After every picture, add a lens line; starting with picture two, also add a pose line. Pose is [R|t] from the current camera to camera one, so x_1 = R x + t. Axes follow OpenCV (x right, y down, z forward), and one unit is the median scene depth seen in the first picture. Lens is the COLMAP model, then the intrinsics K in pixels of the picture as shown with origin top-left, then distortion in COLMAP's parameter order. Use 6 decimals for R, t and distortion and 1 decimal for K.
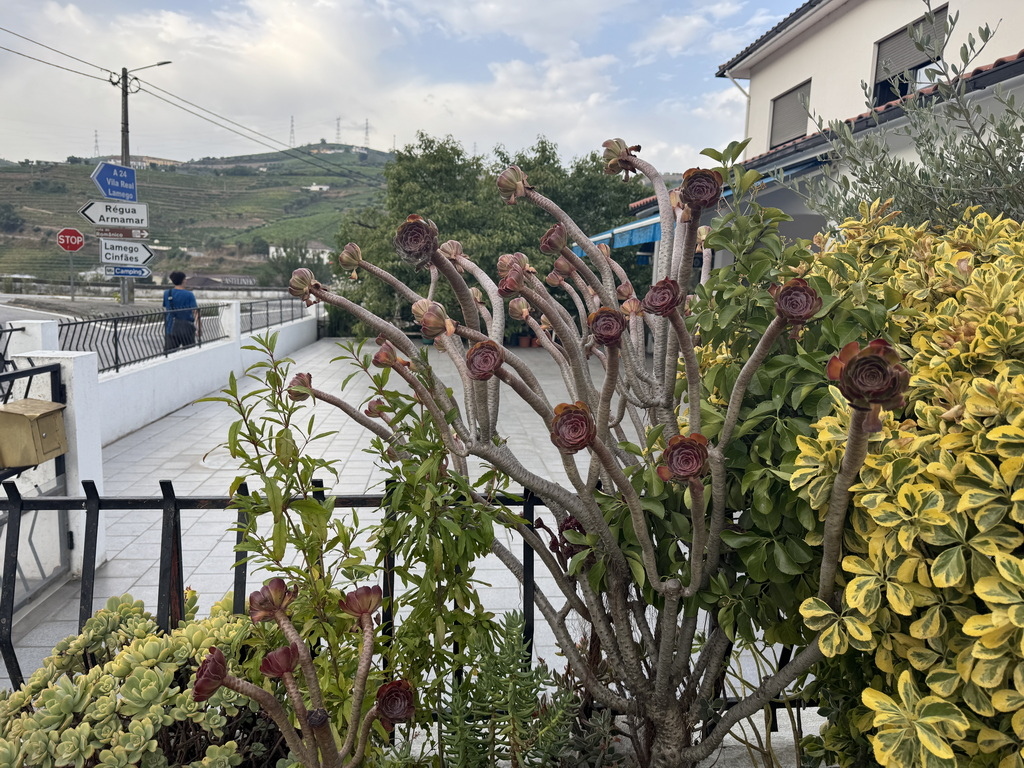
lens RADIAL K [[732.2, 0, 516.3], [0, 732.2, 397.1], [0, 0, 1]] dist [0.036132, -0.057846]
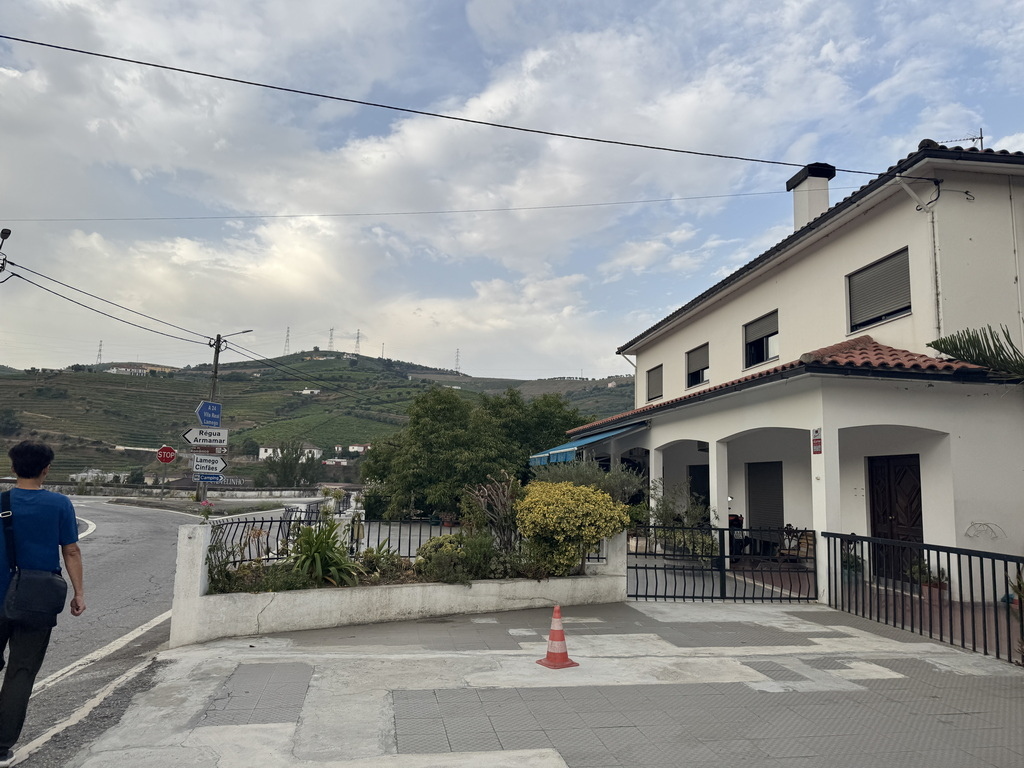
lens RADIAL K [[732.2, 0, 525.3], [0, 732.2, 358.4], [0, 0, 1]] dist [0.036132, -0.057846]
pose [[0.999253, -0.004392, 0.038391, 0.005764], [0.016141, 0.950131, -0.311433, 0.053103], [-0.035108, 0.311820, 0.949492, -0.382227]]
